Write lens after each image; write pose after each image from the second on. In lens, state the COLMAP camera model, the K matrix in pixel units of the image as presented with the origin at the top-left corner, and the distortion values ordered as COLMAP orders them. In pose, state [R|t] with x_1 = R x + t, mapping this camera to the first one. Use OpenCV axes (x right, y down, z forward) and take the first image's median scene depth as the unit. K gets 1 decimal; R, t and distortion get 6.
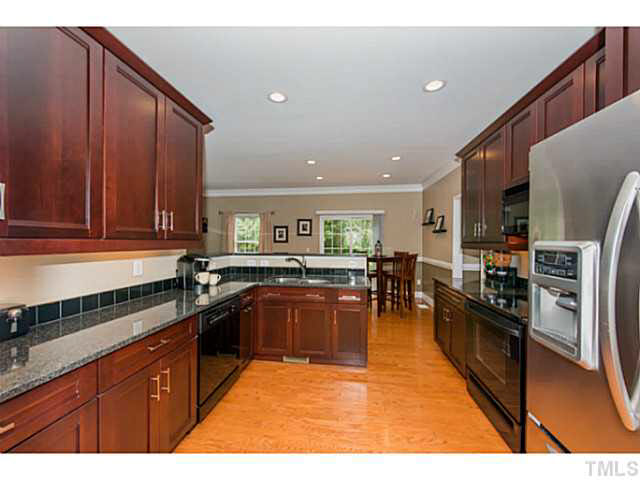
lens RADIAL K [[256.6, 0, 317.5], [0, 256.6, 240.4], [0, 0, 1]] dist [0.001893, -0.000359]
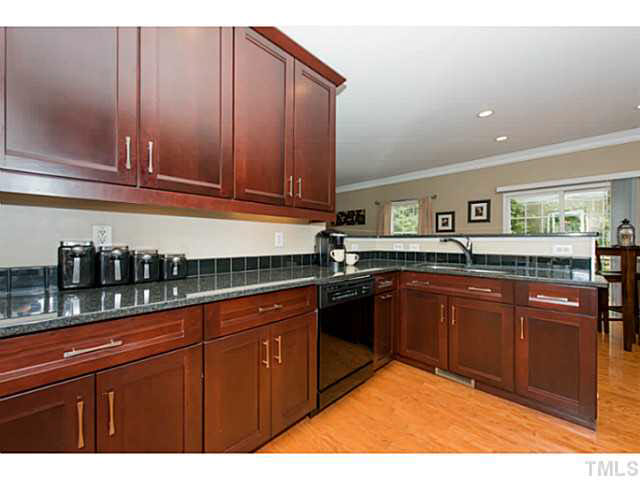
lens RADIAL K [[256.6, 0, 317.5], [0, 256.6, 240.4], [0, 0, 1]] dist [0.001893, -0.000359]
pose [[0.803294, 0.000883, -0.595582, 0.043498], [-0.006572, 0.999951, -0.007382, 0.099993], [0.595546, 0.009844, 0.803261, 0.212370]]
